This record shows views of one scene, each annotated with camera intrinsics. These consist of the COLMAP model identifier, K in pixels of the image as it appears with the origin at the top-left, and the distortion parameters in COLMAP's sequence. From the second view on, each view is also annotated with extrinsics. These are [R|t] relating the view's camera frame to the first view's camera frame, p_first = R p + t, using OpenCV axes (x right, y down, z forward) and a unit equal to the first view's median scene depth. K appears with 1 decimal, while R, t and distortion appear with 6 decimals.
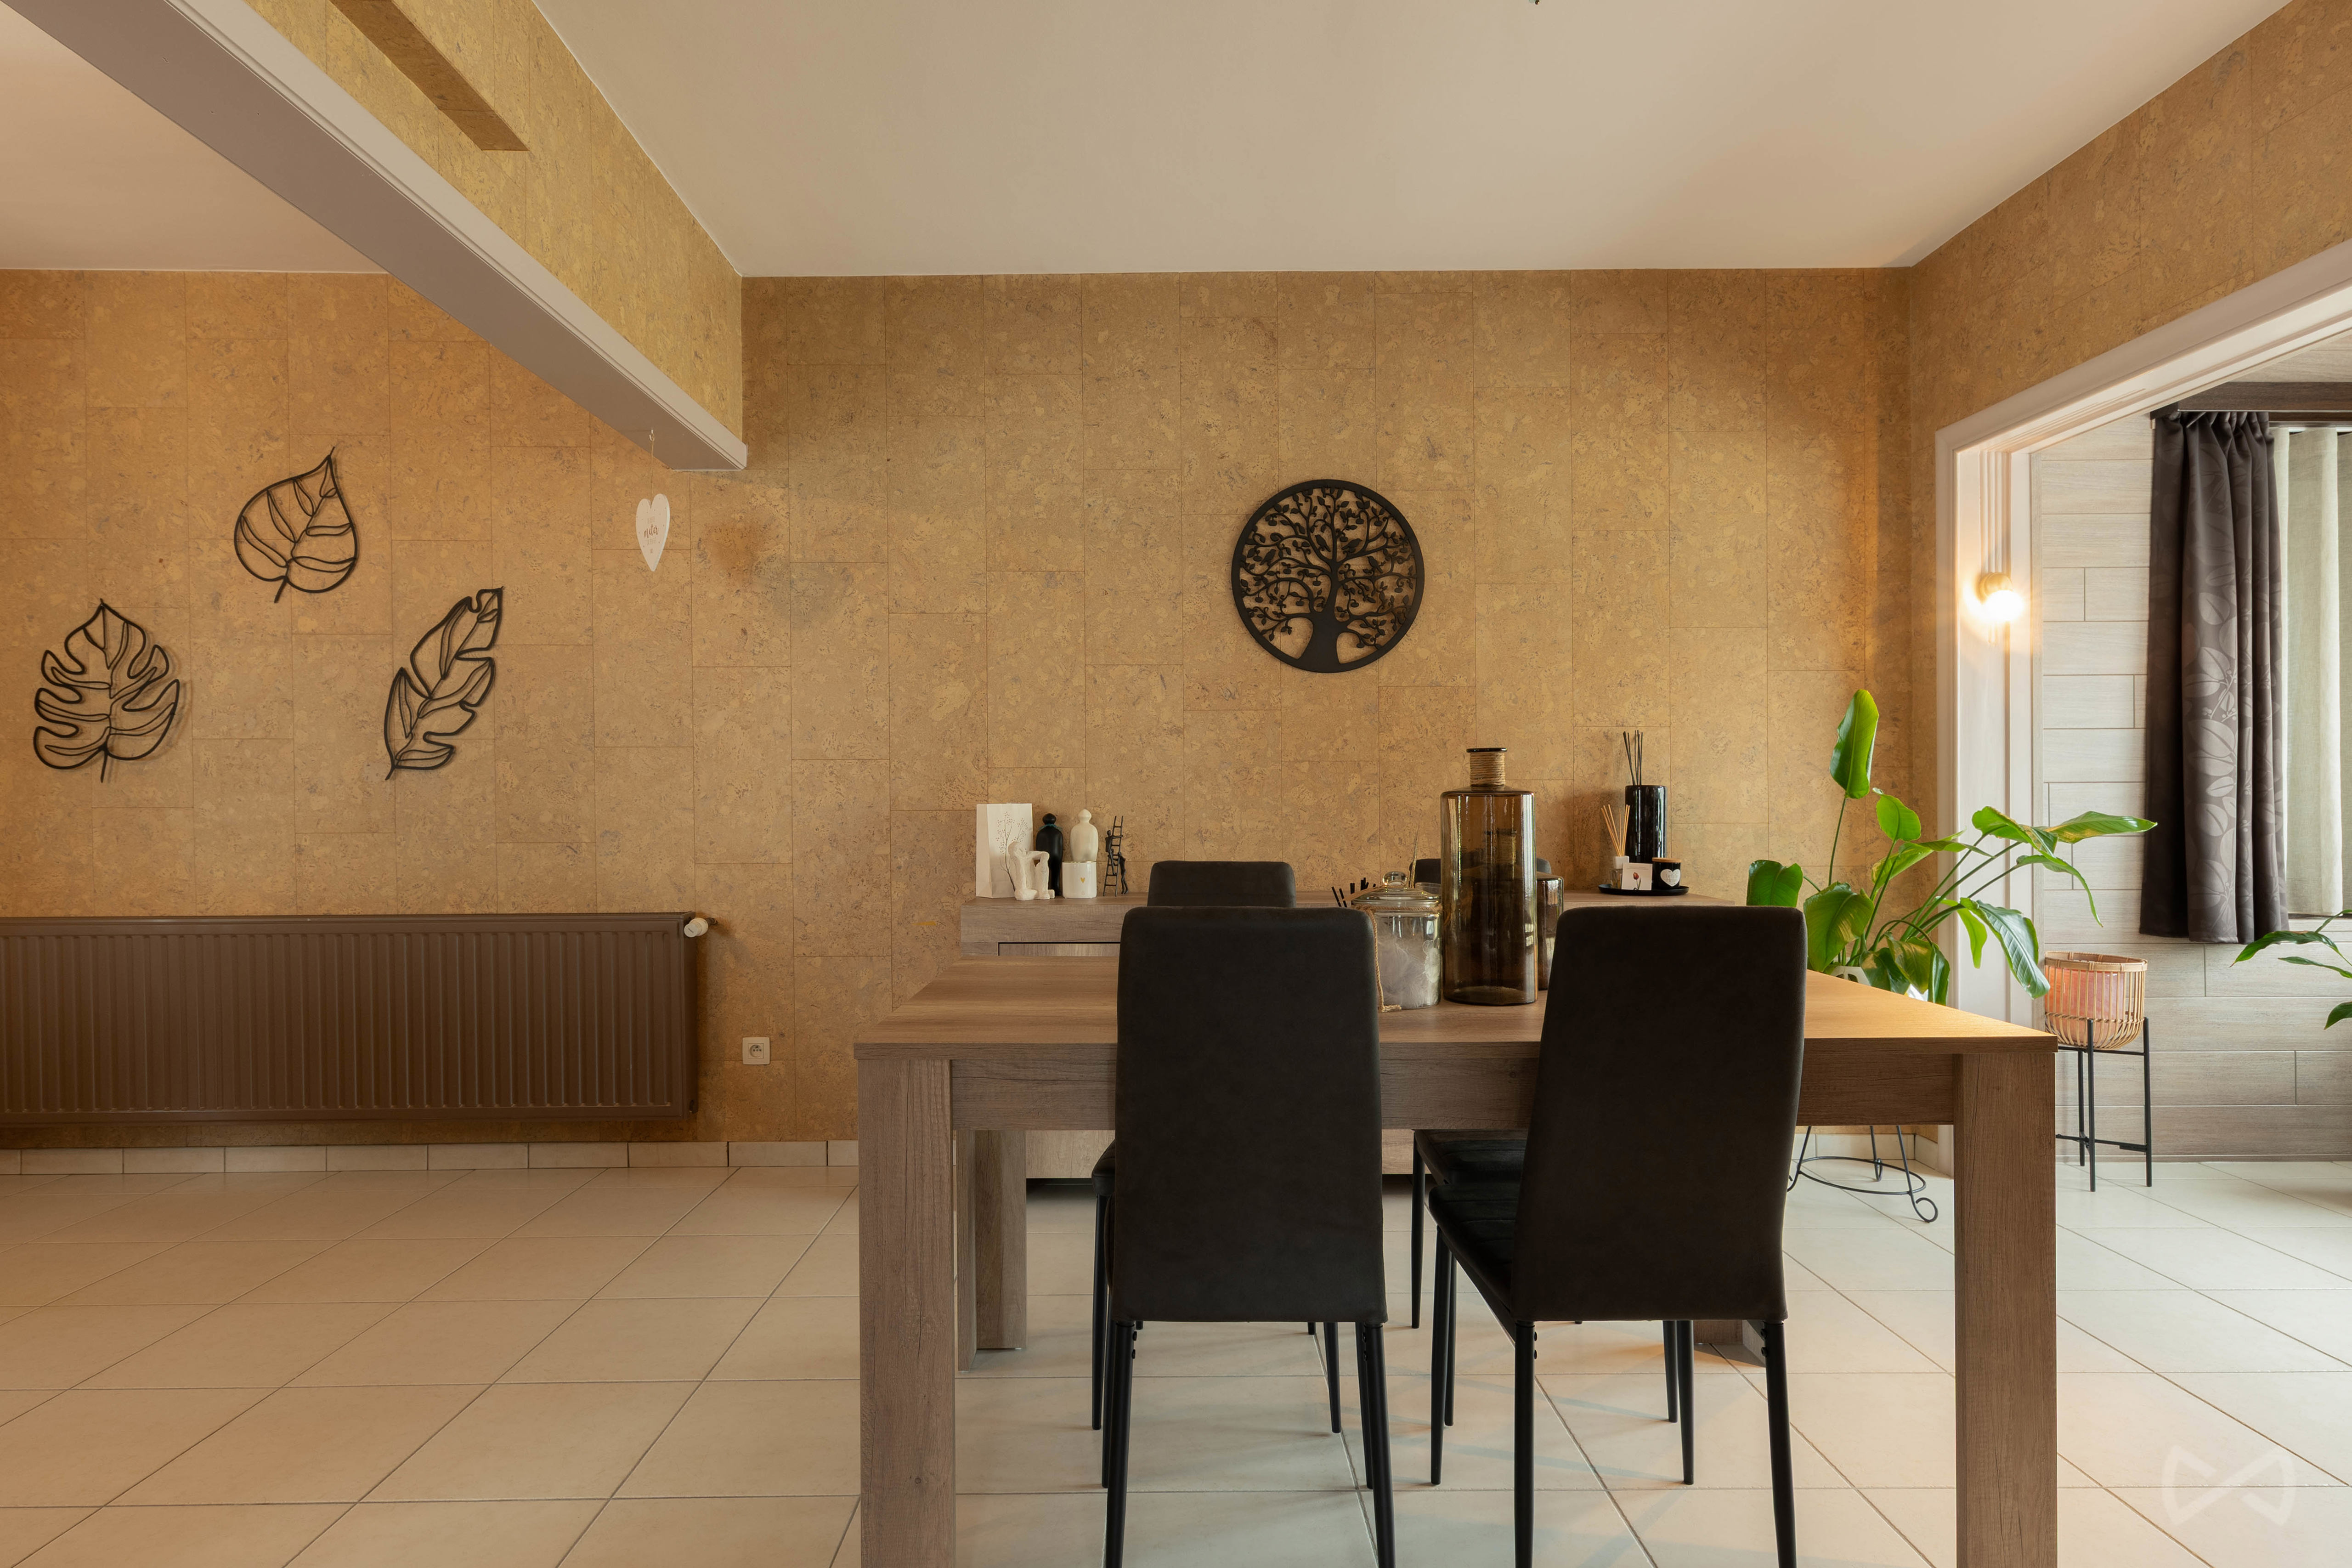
lens RADIAL K [[1274.2, 0, 1180.6], [0, 1274.2, 783.2], [0, 0, 1]] dist [0.014788, -0.002153]
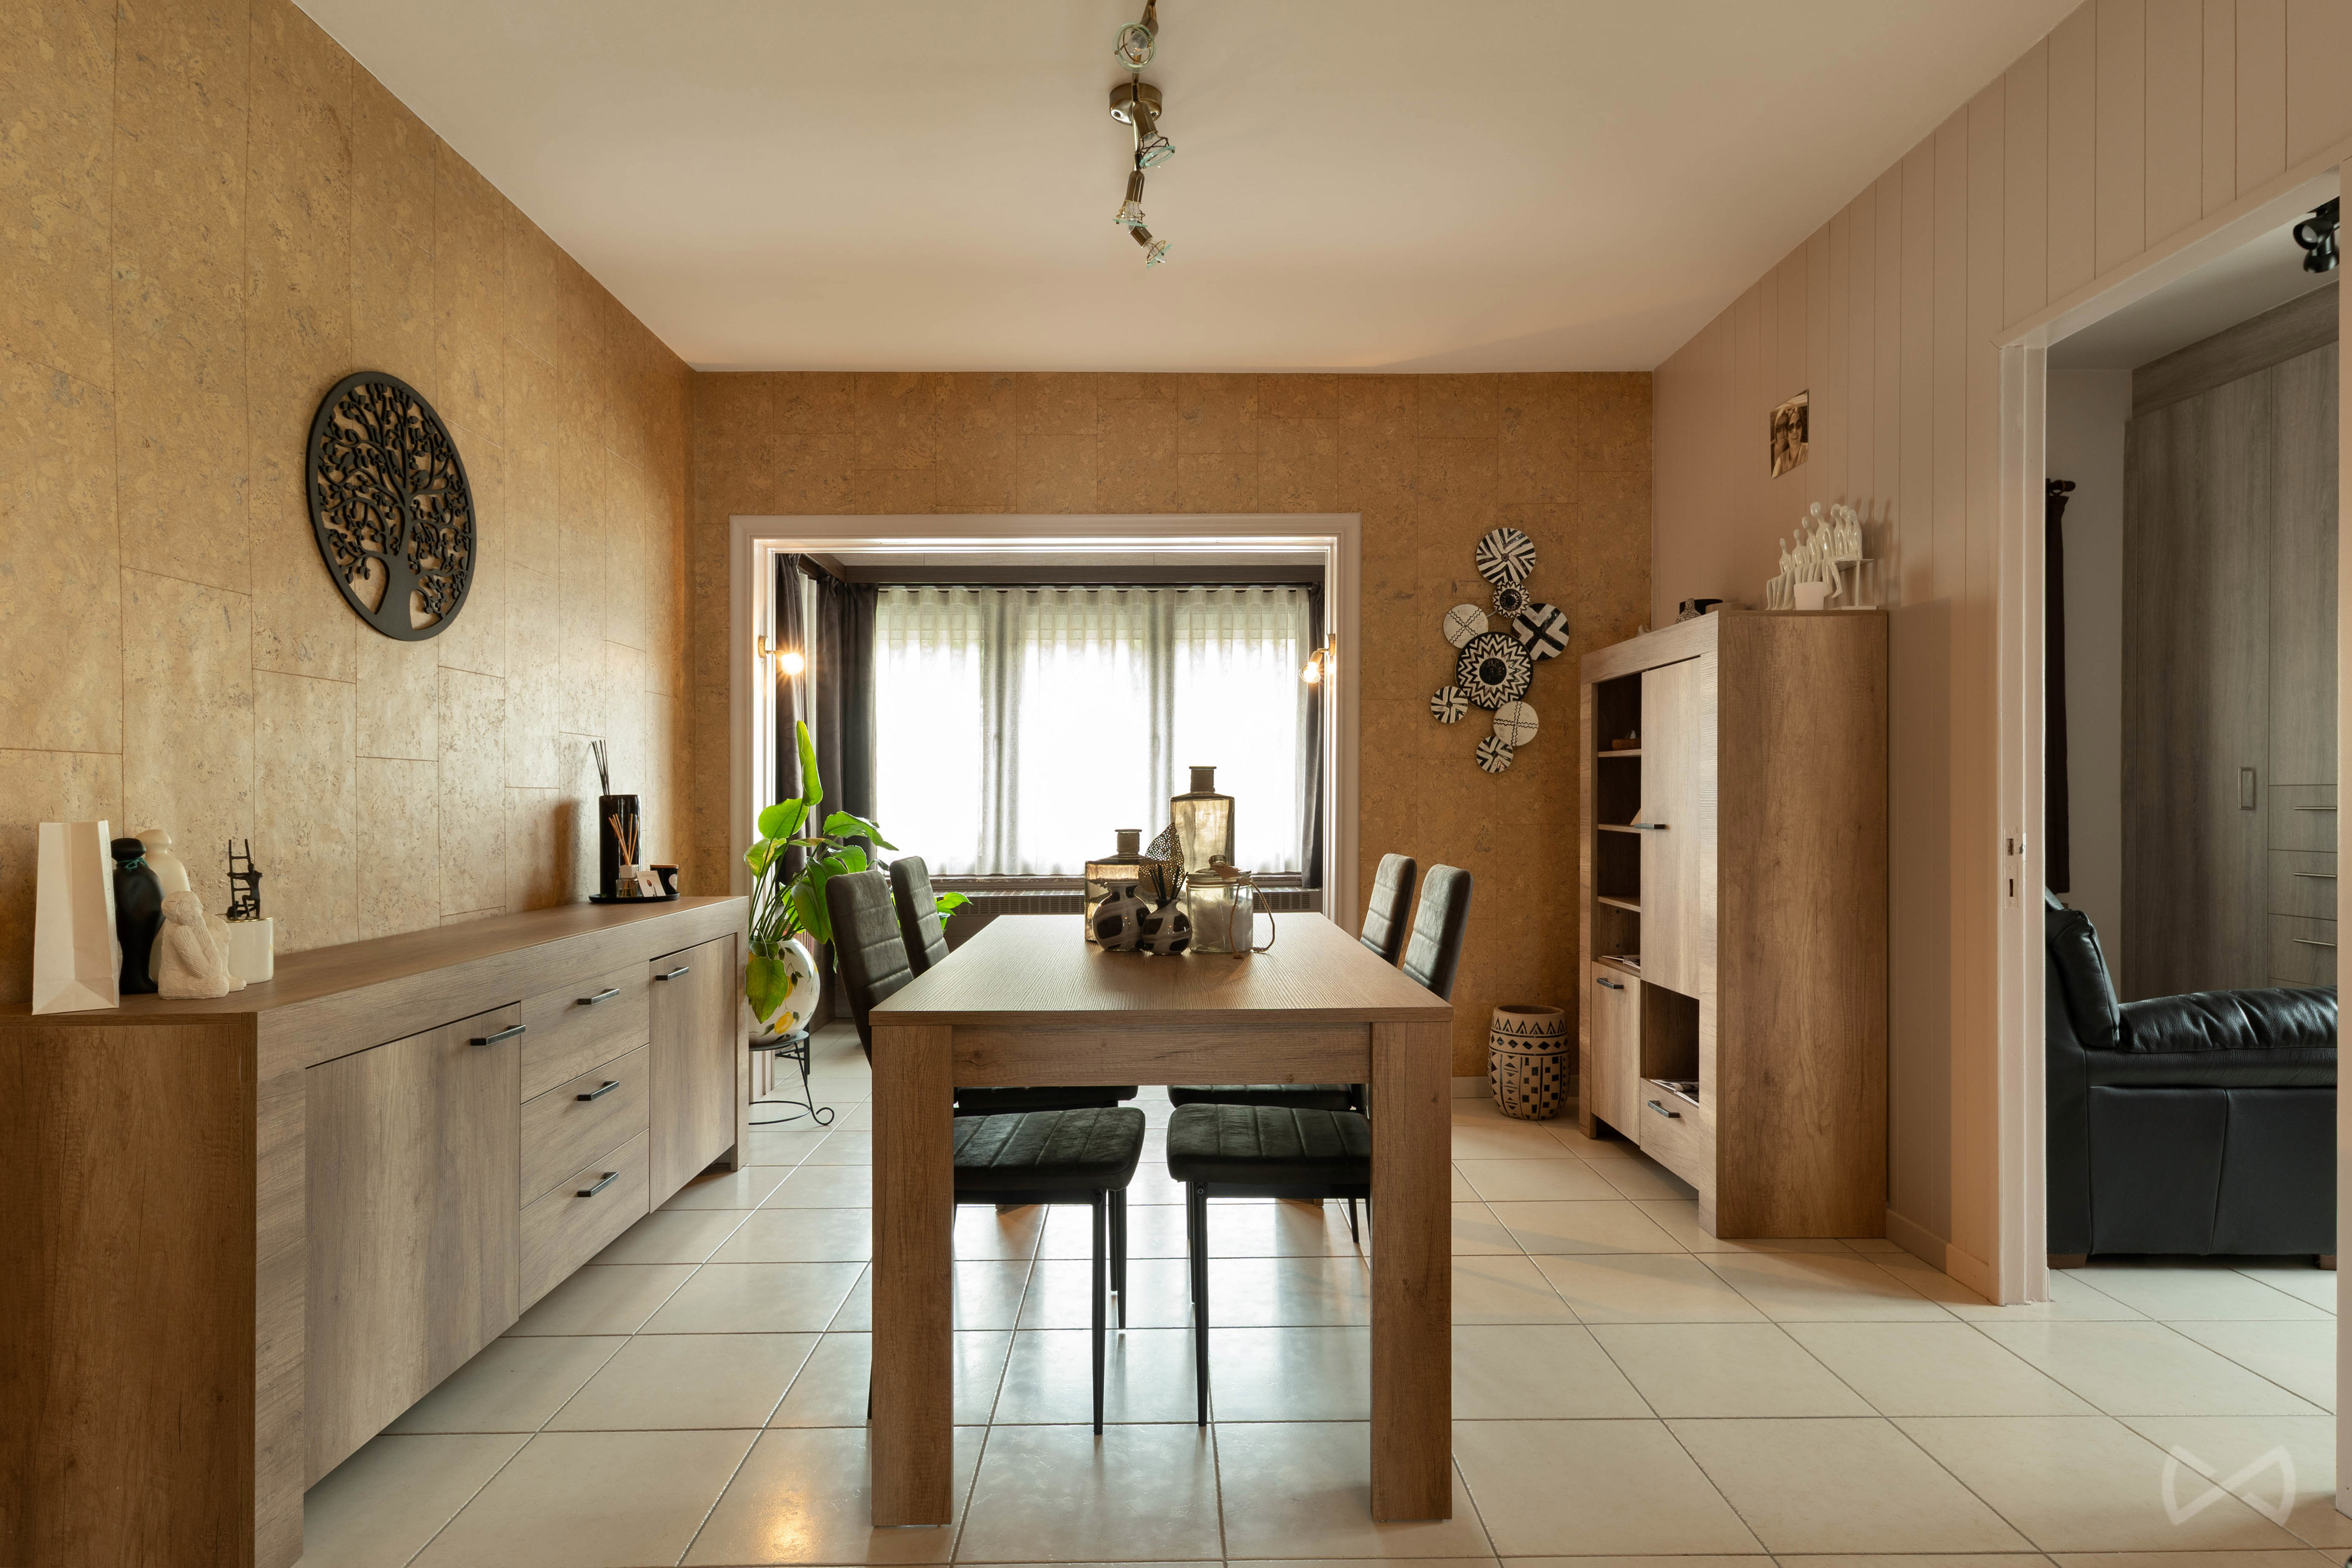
lens RADIAL K [[1274.2, 0, 1172.8], [0, 1274.2, 792.0], [0, 0, 1]] dist [0.014788, -0.002153]
pose [[-0.020424, 0.011211, 0.999729, -0.635872], [-0.001442, 0.999936, -0.011242, 0.009323], [-0.999790, -0.001671, -0.020407, 0.564493]]
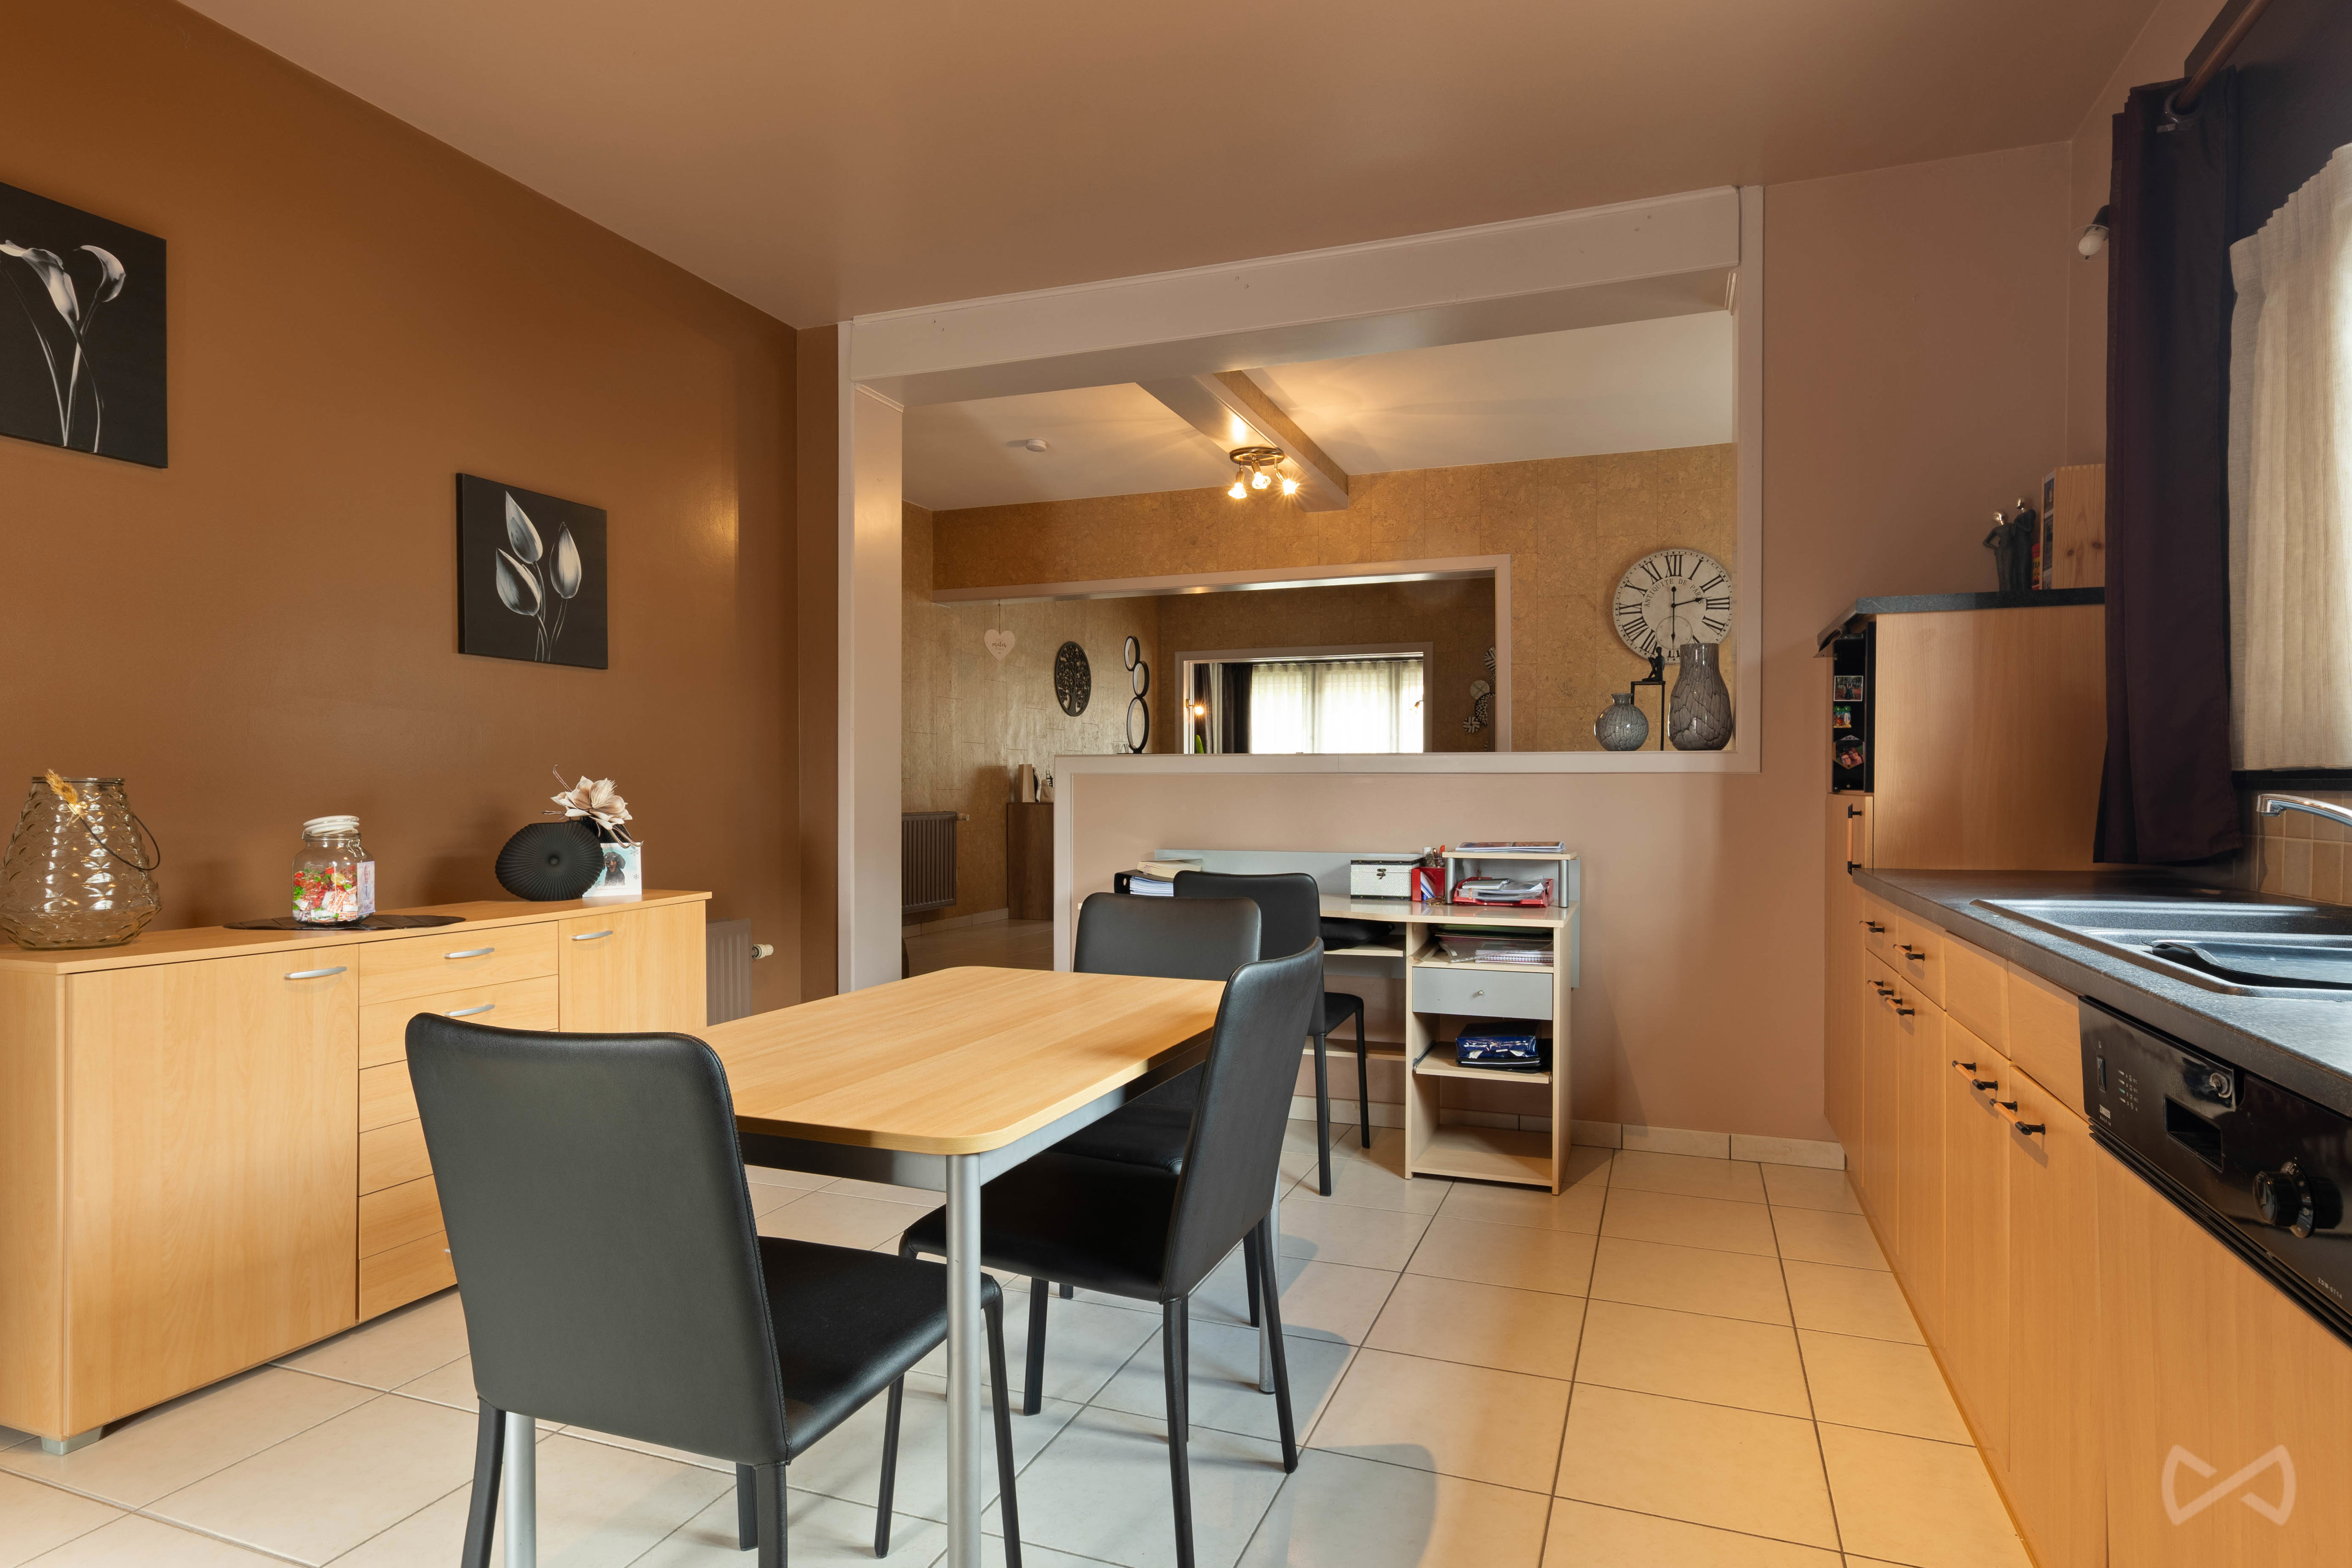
lens RADIAL K [[1274.2, 0, 1174.0], [0, 1274.2, 785.7], [0, 0, 1]] dist [0.014788, -0.002153]
pose [[0.362476, 0.004241, 0.931984, -2.214496], [-0.014502, 0.999894, 0.001090, 0.048505], [-0.931880, -0.013911, 0.362499, -0.129335]]
